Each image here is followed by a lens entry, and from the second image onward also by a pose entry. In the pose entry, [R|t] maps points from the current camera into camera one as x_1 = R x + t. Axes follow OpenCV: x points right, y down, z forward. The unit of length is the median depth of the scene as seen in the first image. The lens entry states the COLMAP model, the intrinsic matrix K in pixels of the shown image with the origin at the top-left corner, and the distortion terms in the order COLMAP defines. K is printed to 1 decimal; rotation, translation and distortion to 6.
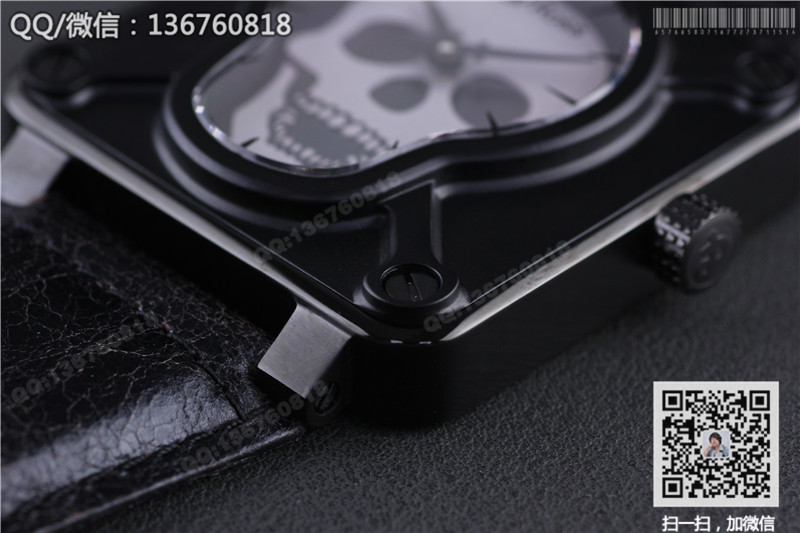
lens RADIAL K [[4204.0, 0, 403.2], [0, 4204.0, 266.9], [0, 0, 1]] dist [0.800525, 0.000000]
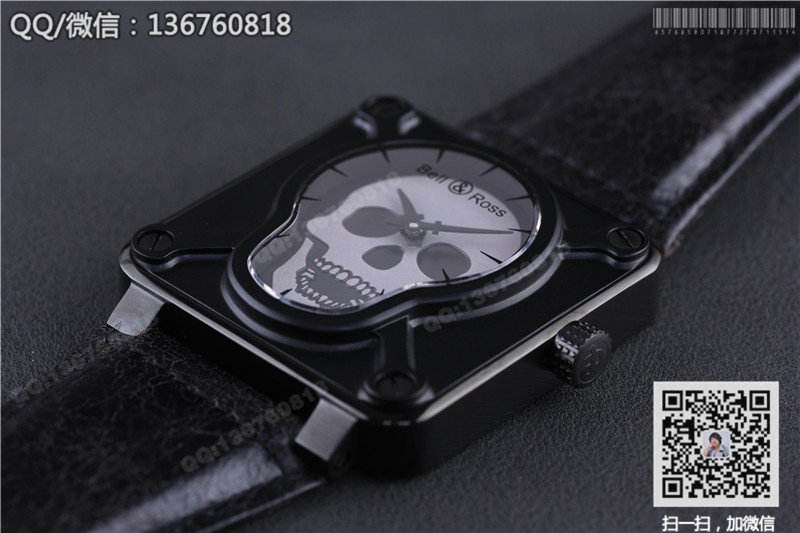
lens RADIAL K [[4204.0, 0, 401.0], [0, 4204.0, 262.6], [0, 0, 1]] dist [0.800525, 0.000000]
pose [[0.999655, -0.015881, 0.020930, -0.026678], [0.016301, 0.999666, -0.020062, -0.009243], [-0.020604, 0.020396, 0.999580, -0.511489]]
